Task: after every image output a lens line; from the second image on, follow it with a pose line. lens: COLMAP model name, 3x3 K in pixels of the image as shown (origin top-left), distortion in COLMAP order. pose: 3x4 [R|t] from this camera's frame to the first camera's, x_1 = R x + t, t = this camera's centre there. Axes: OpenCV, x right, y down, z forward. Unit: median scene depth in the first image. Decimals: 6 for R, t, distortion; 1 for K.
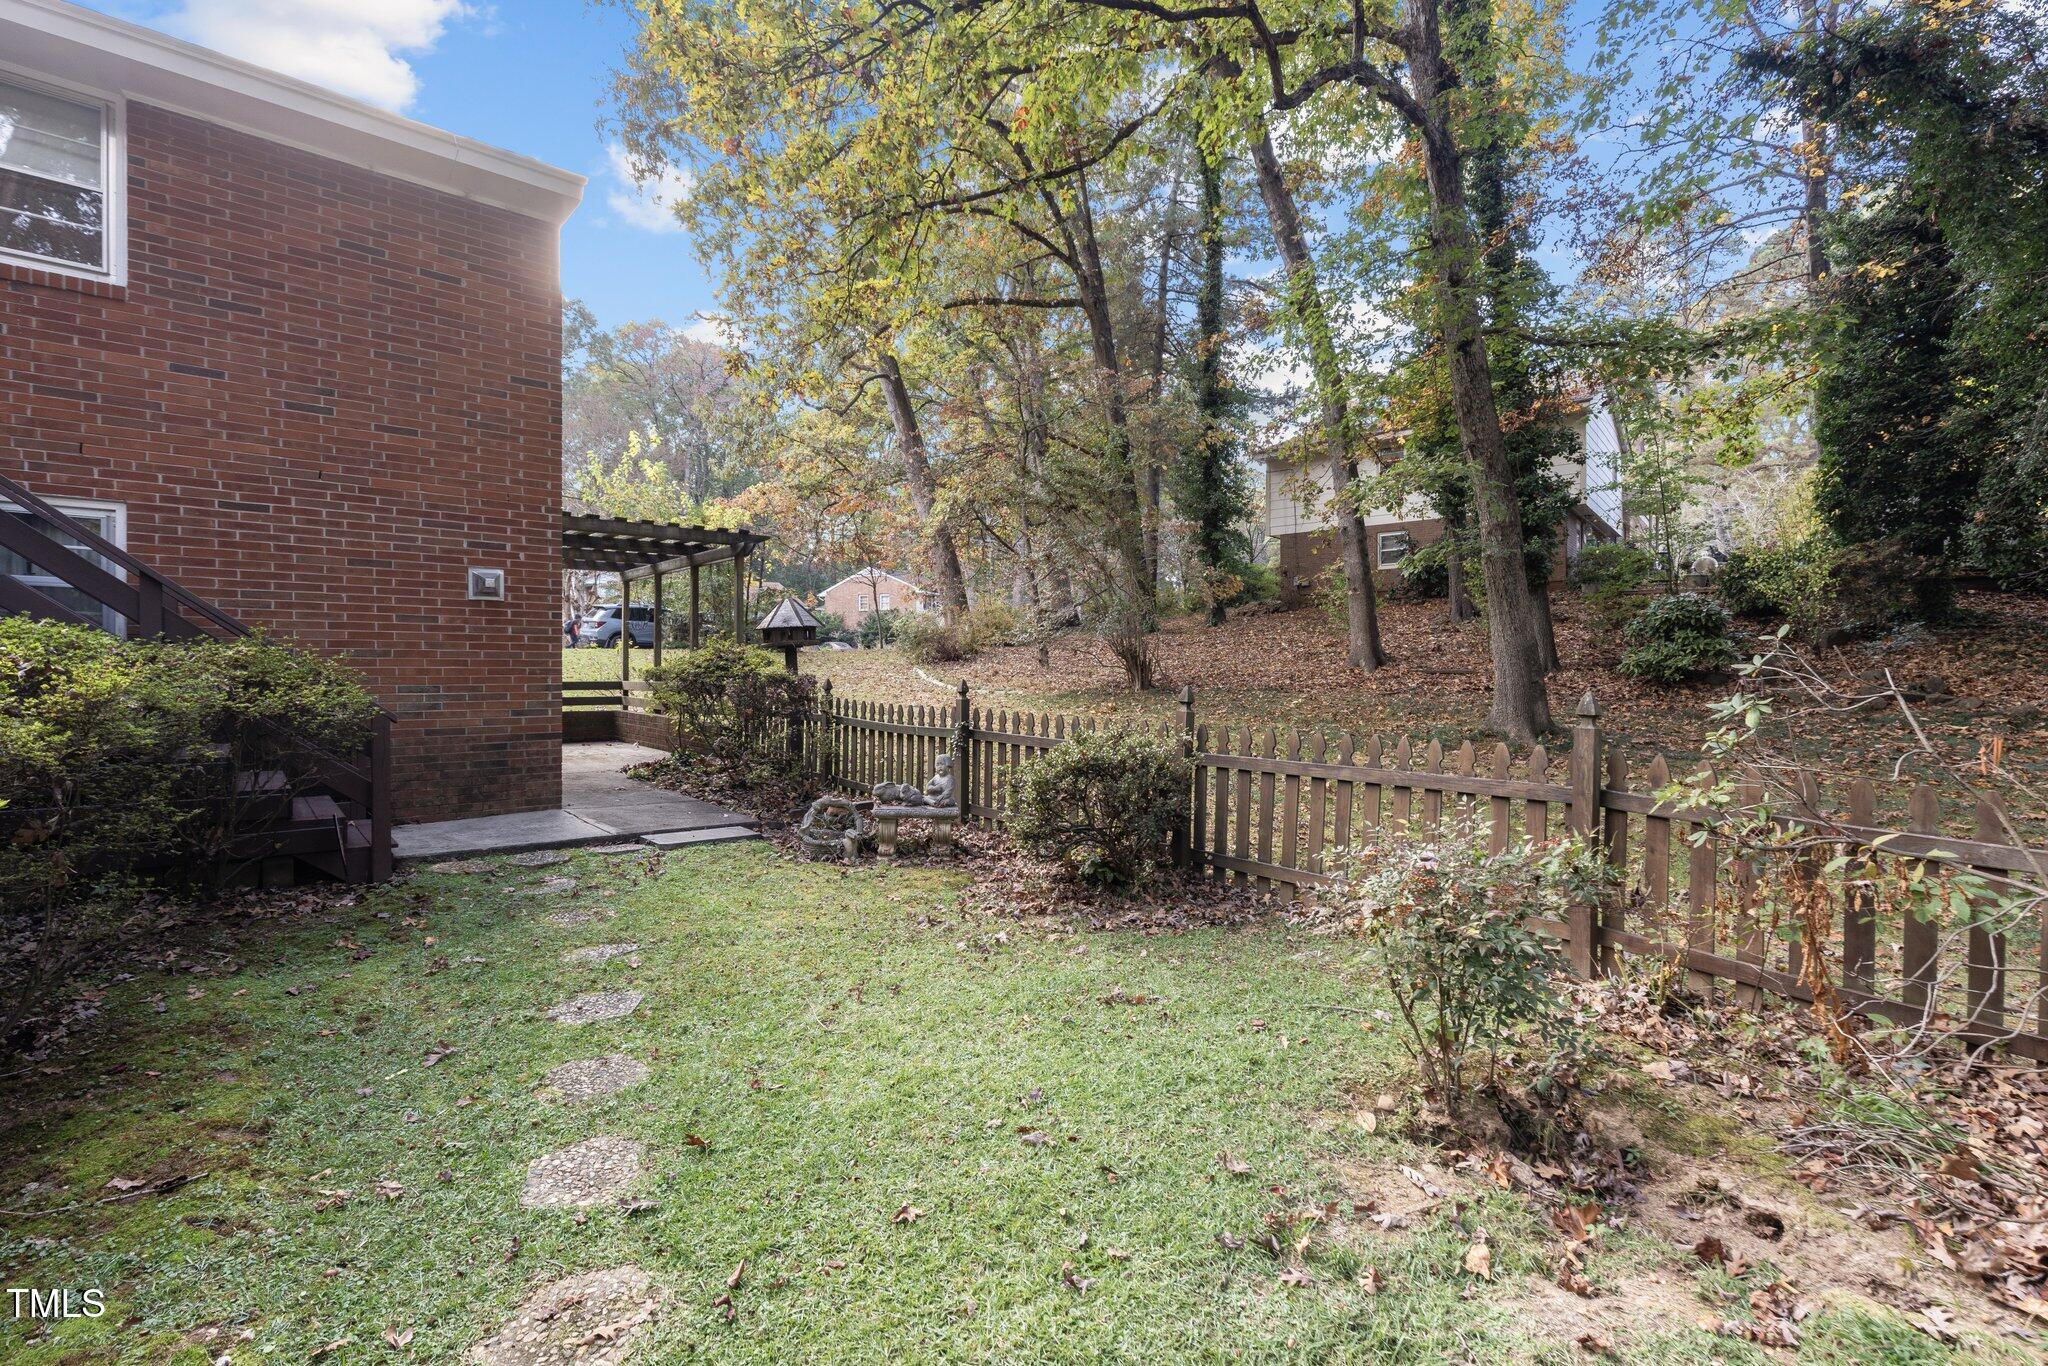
lens RADIAL K [[931.6, 0, 1035.3], [0, 931.6, 680.0], [0, 0, 1]] dist [0.000398, 0.000000]
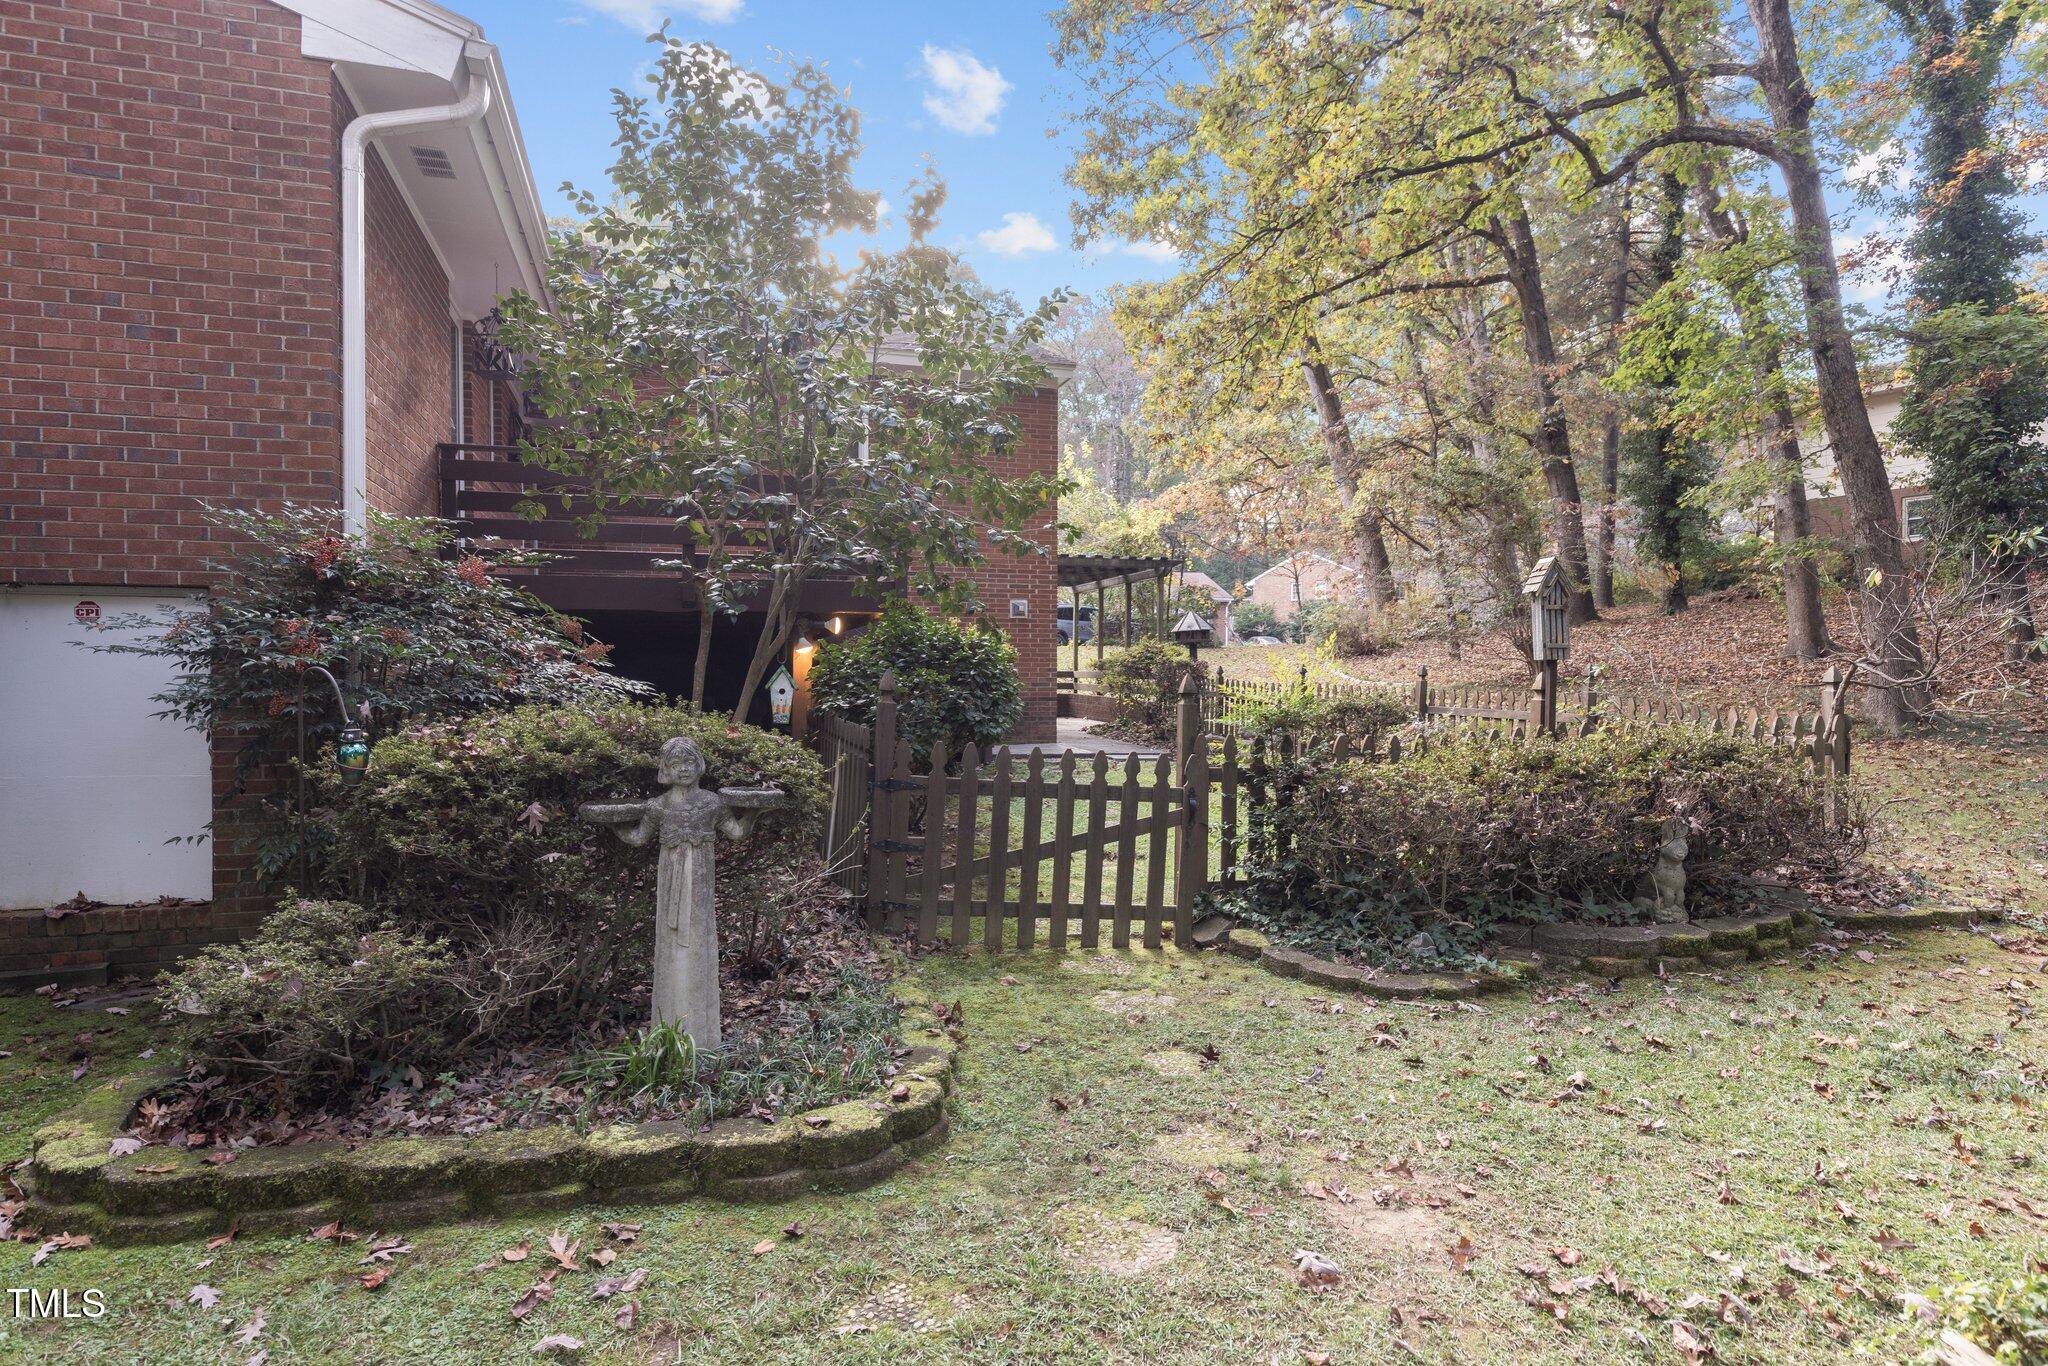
lens RADIAL K [[1164.7, 0, 1024.0], [0, 1164.7, 683.0], [0, 0, 1]] dist [-0.000173, 0.000030]
pose [[0.910965, 0.004638, -0.412457, 0.092444], [-0.004568, 0.999989, 0.001157, 0.009431], [0.412457, 0.000831, 0.910977, -0.288176]]
